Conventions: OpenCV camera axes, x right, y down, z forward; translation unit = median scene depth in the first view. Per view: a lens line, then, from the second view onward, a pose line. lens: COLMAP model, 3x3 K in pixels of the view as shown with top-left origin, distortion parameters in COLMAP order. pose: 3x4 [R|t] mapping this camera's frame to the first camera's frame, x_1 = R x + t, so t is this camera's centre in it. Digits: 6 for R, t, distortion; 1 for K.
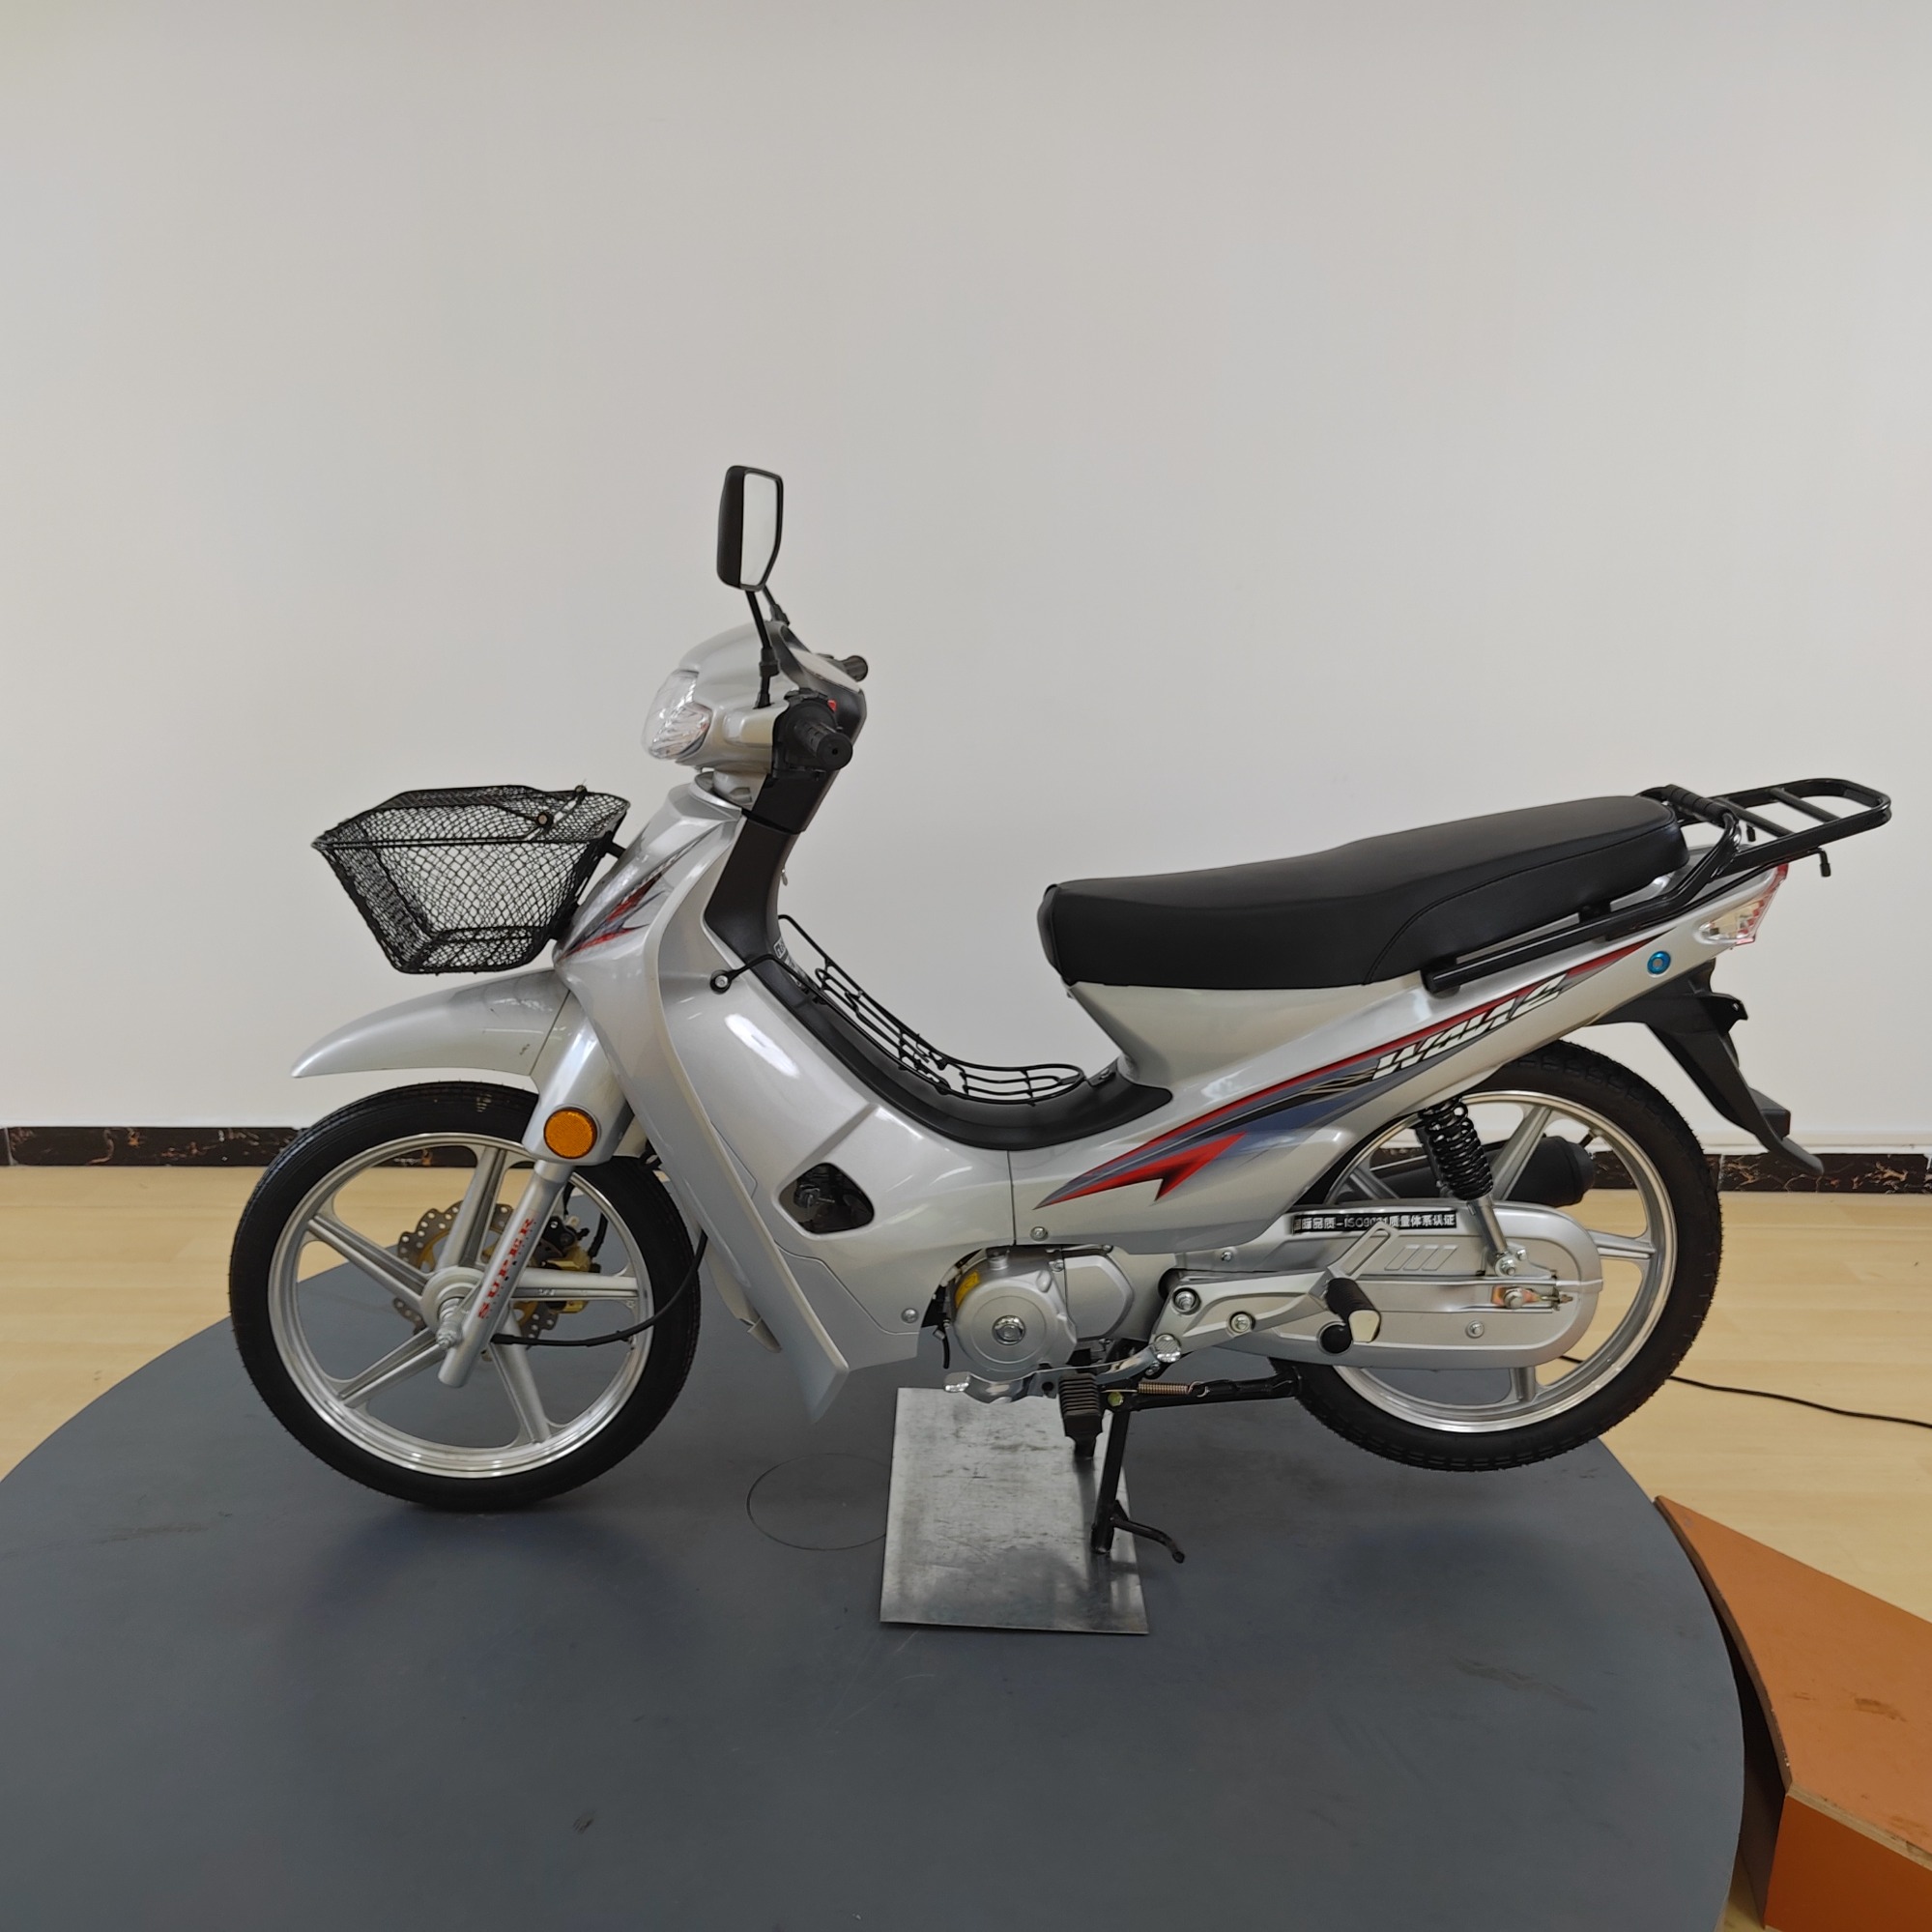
lens RADIAL K [[1780.8, 0, 977.0], [0, 1780.8, 962.9], [0, 0, 1]] dist [0.038280, 0.000336]
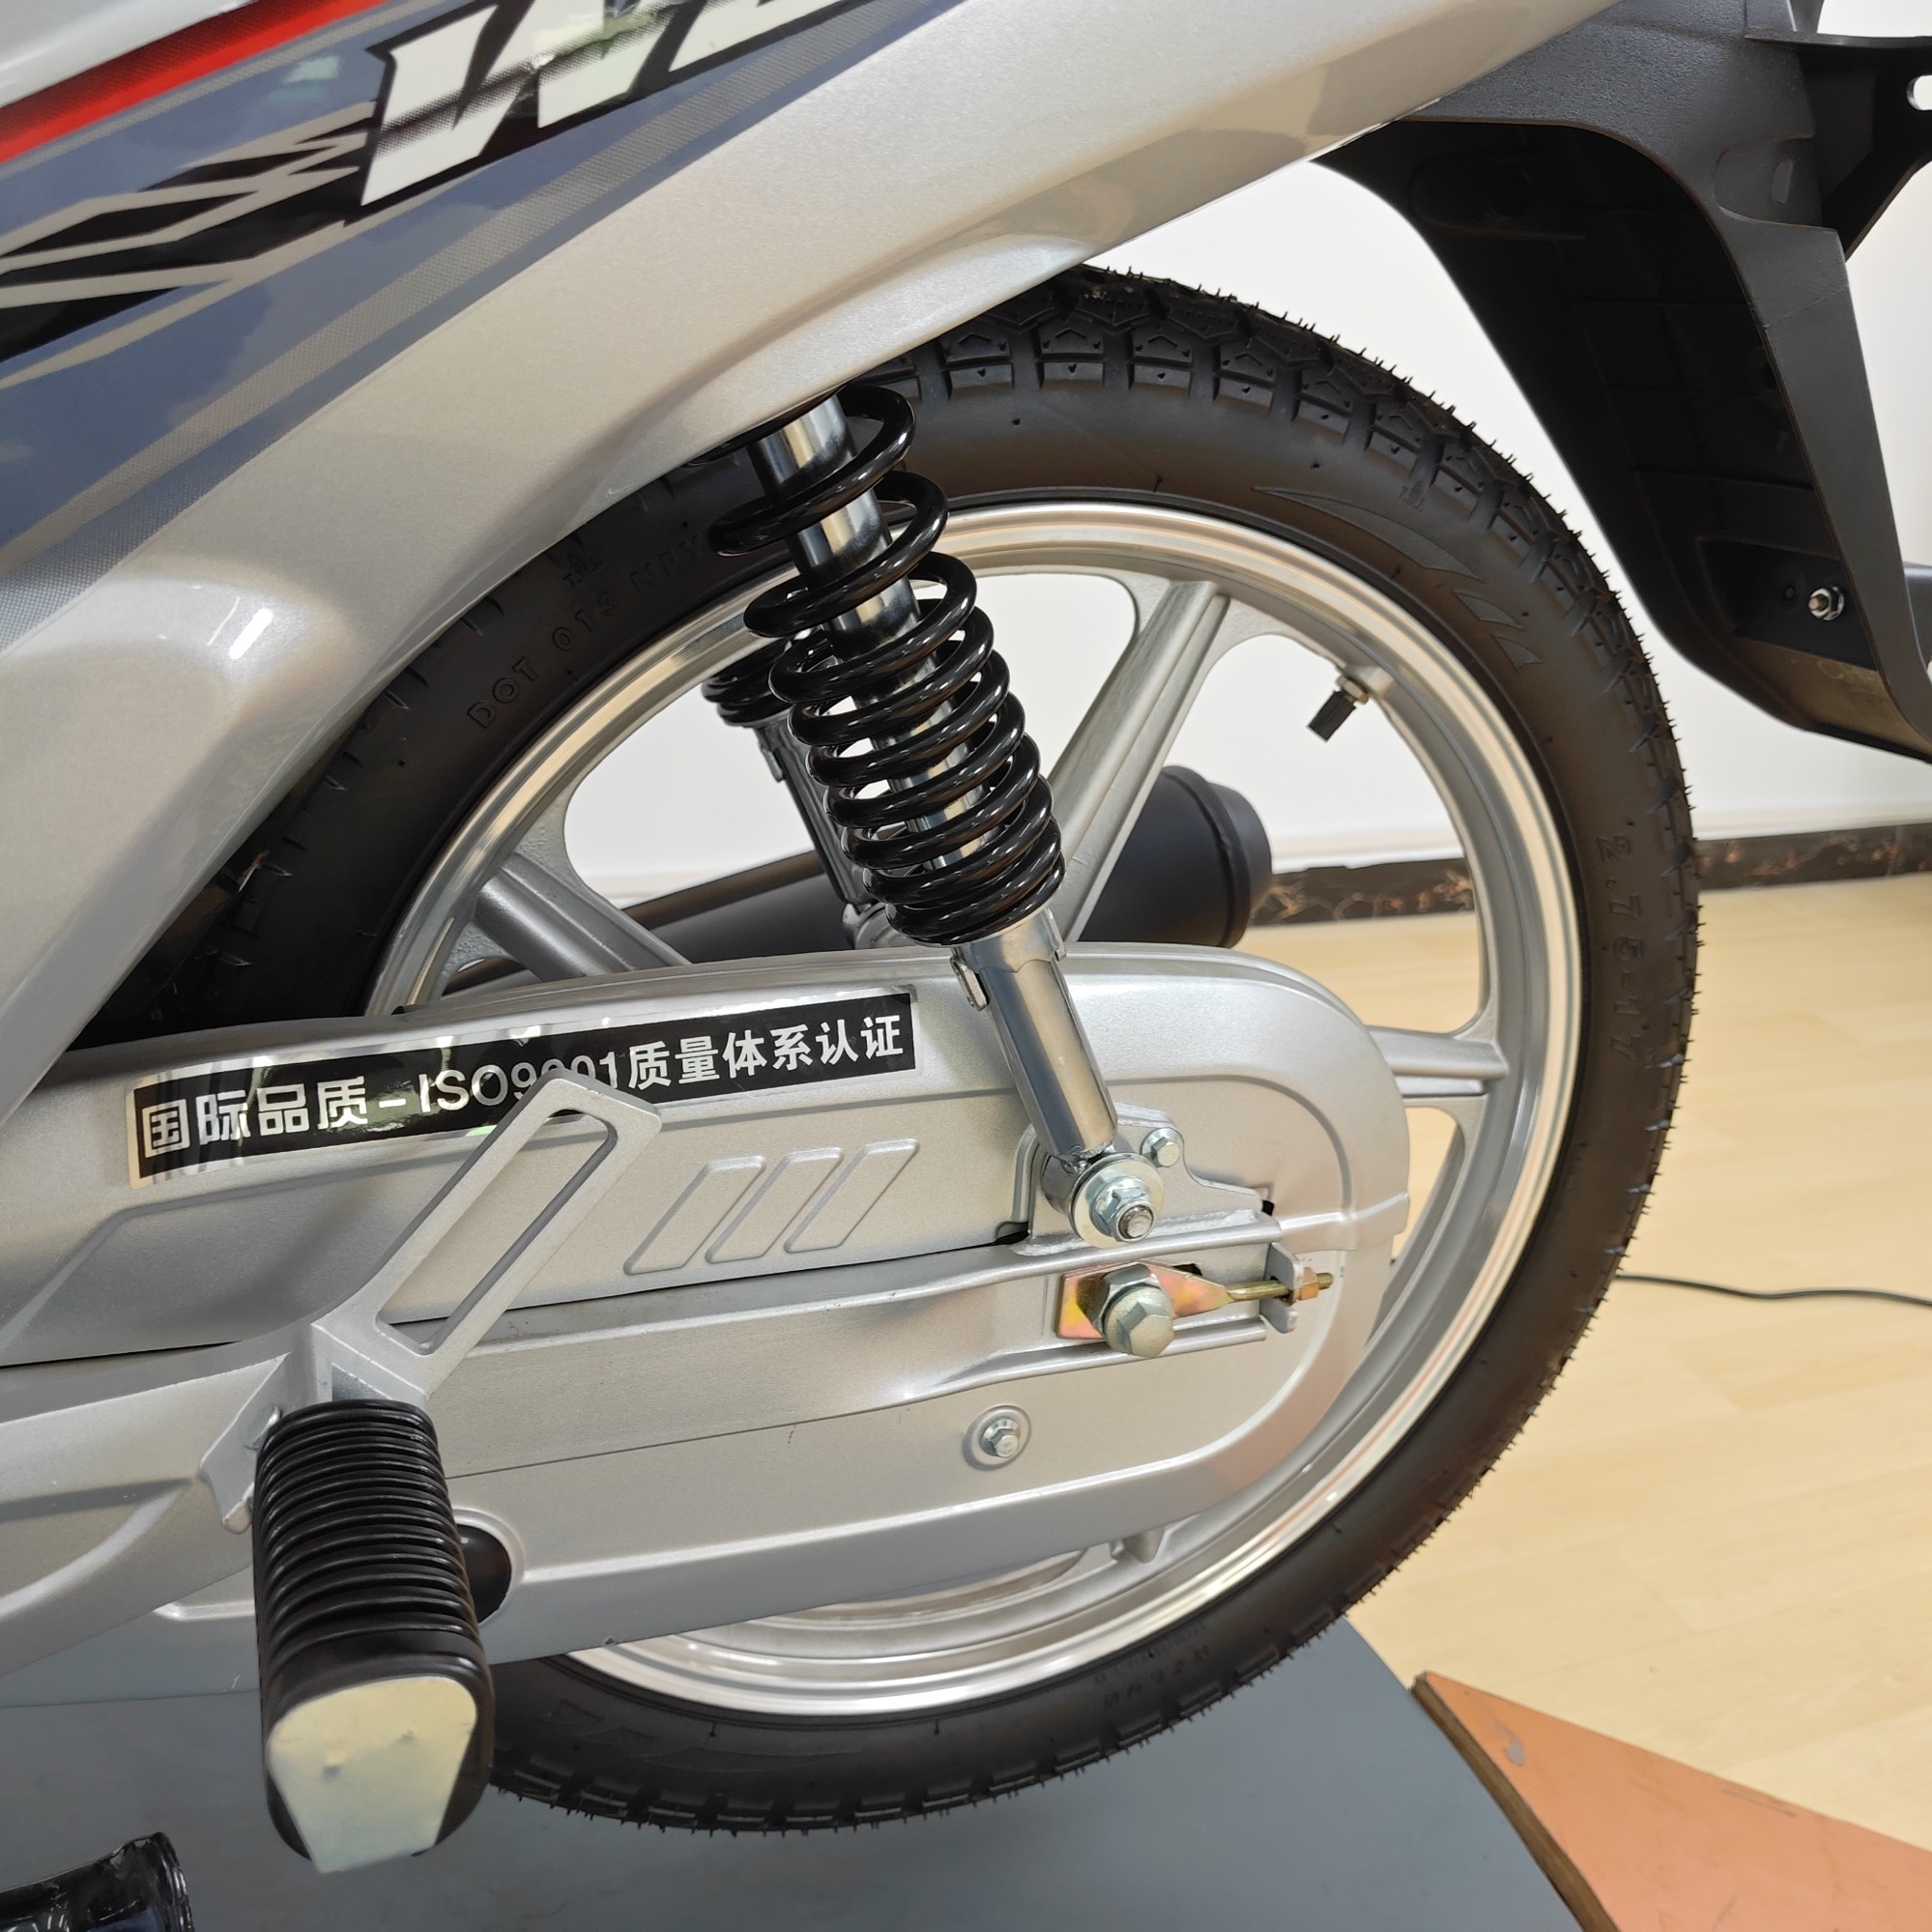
lens RADIAL K [[1780.8, 0, 977.0], [0, 1780.8, 962.9], [0, 0, 1]] dist [0.038280, 0.000336]
pose [[0.951144, -0.075397, 0.299399, 0.208050], [0.042848, 0.992575, 0.113836, 0.108742], [-0.305759, -0.095446, 0.947313, 0.780216]]
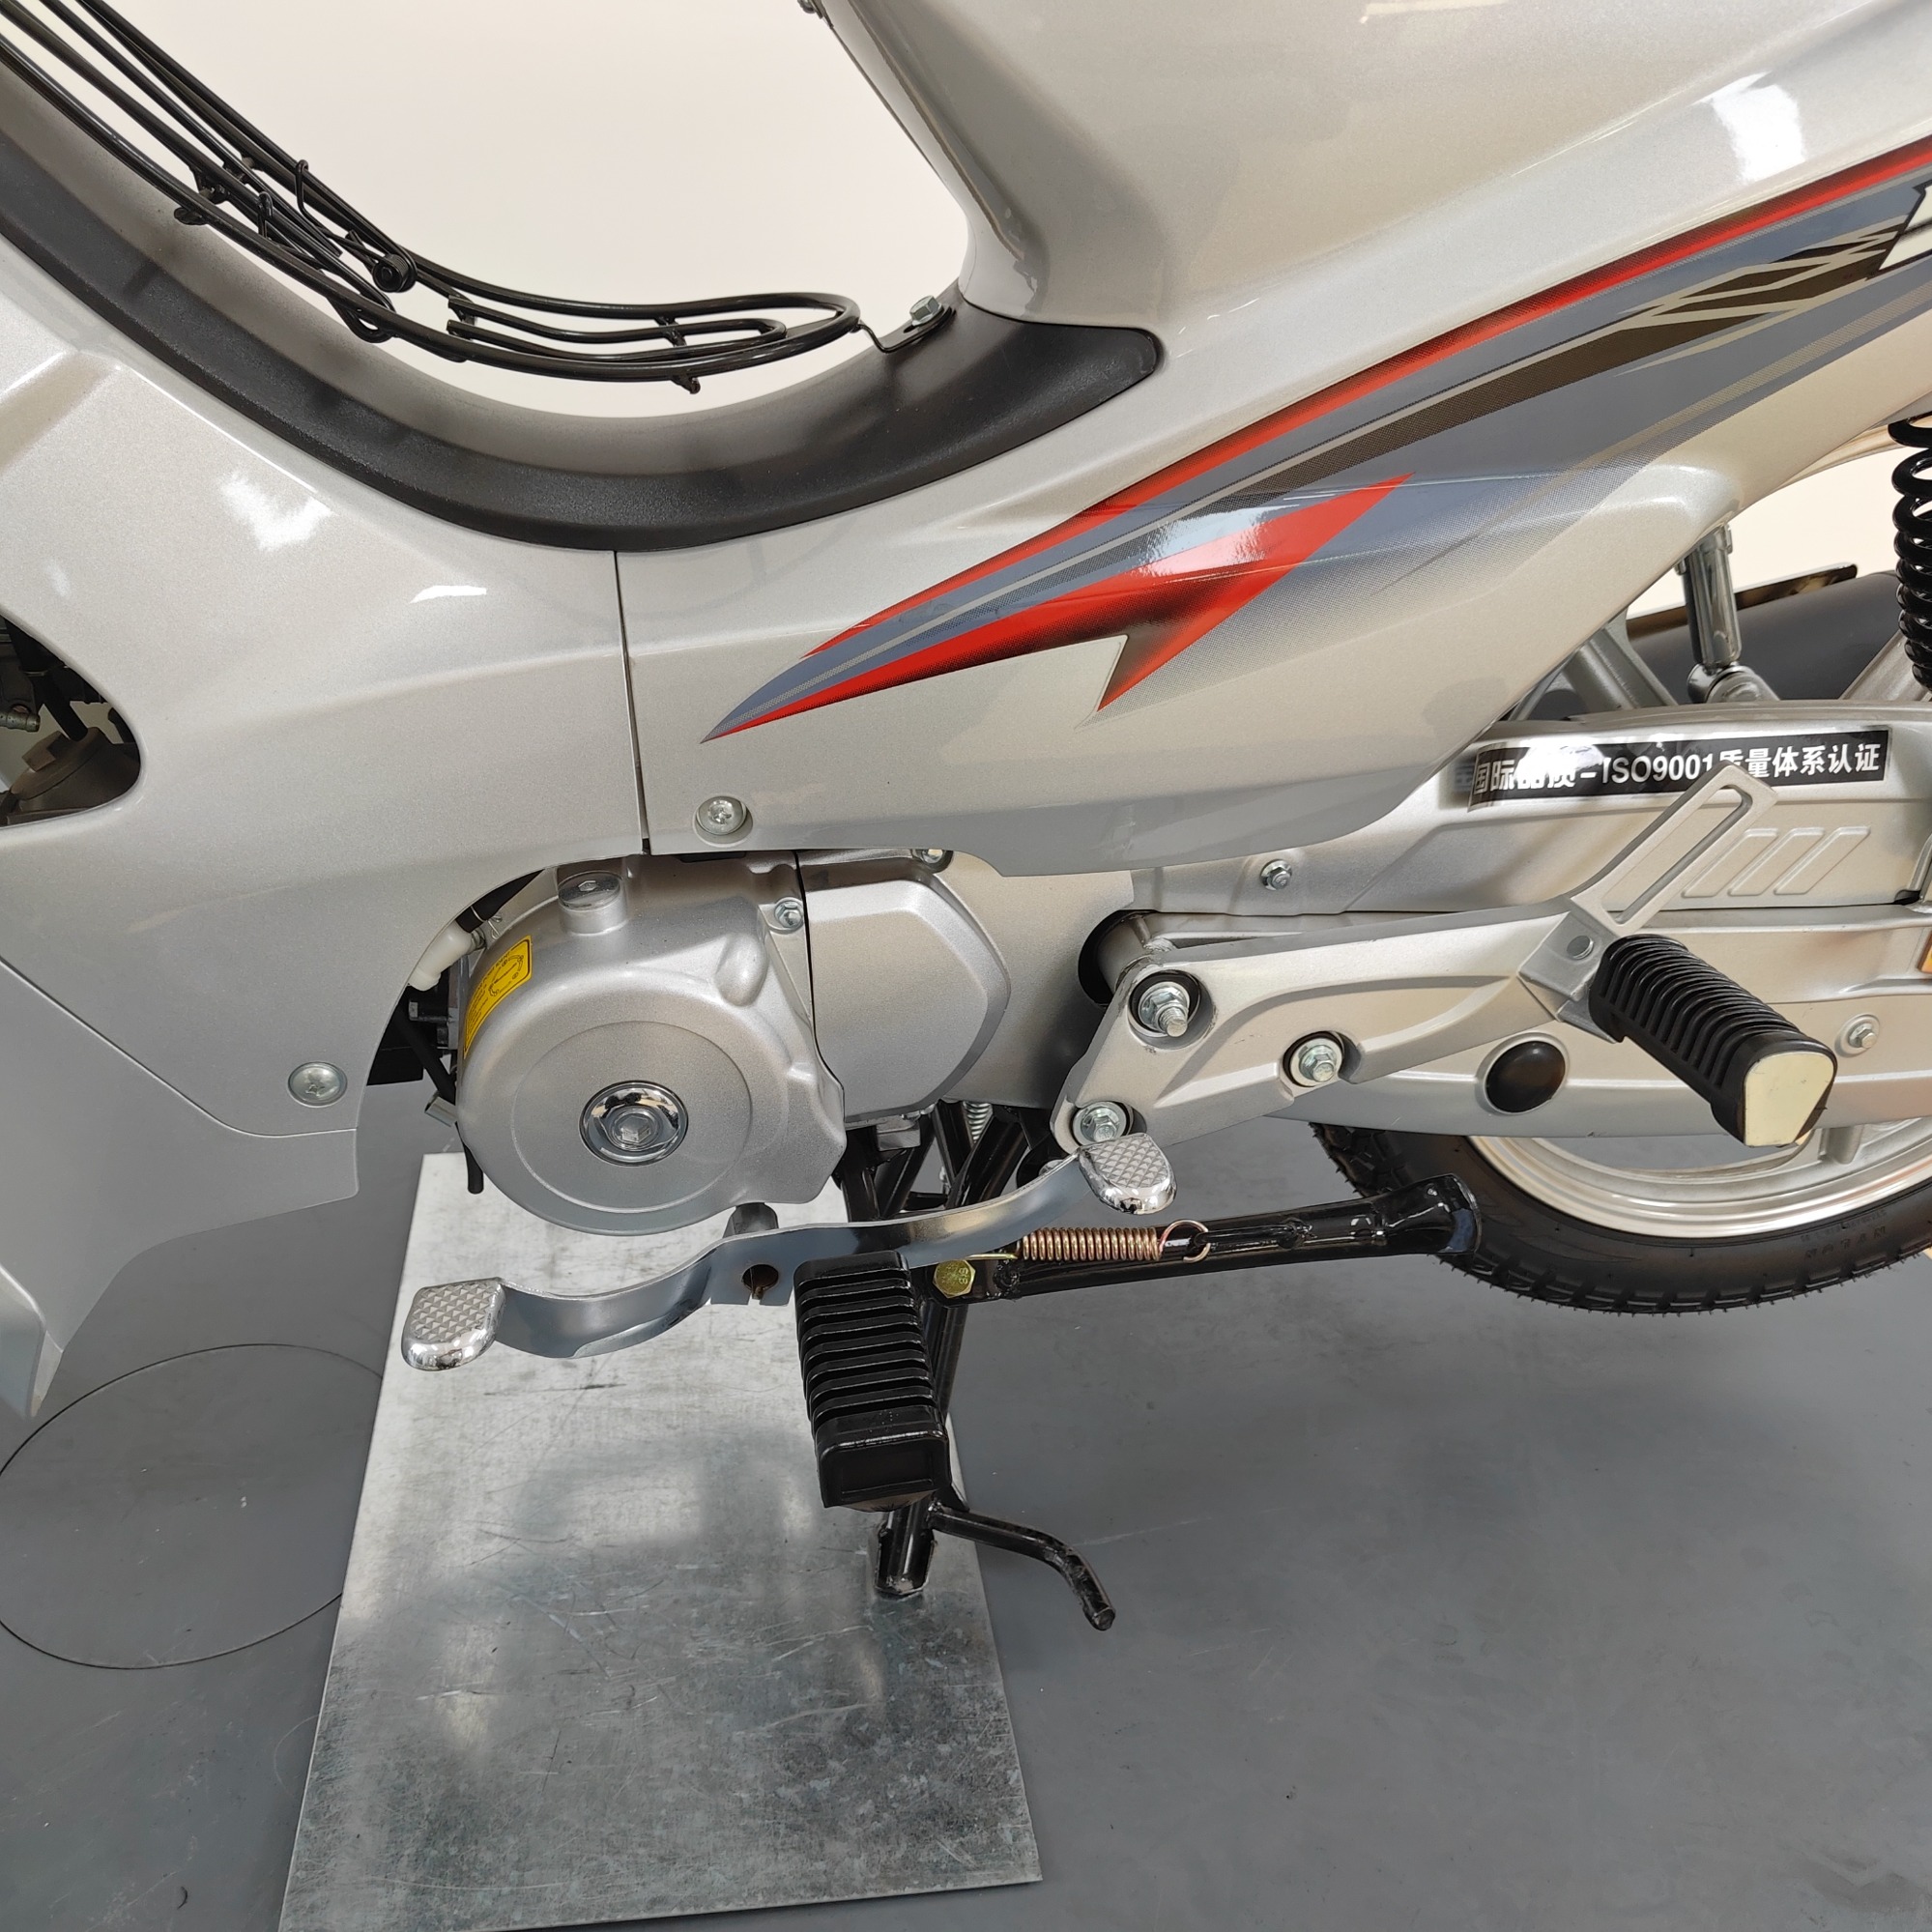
lens RADIAL K [[1780.8, 0, 977.0], [0, 1780.8, 962.9], [0, 0, 1]] dist [0.038280, 0.000336]
pose [[0.986879, -0.029747, 0.158701, 0.027926], [-0.009878, 0.969919, 0.243229, 0.098236], [-0.161162, -0.241605, 0.956898, 0.676692]]
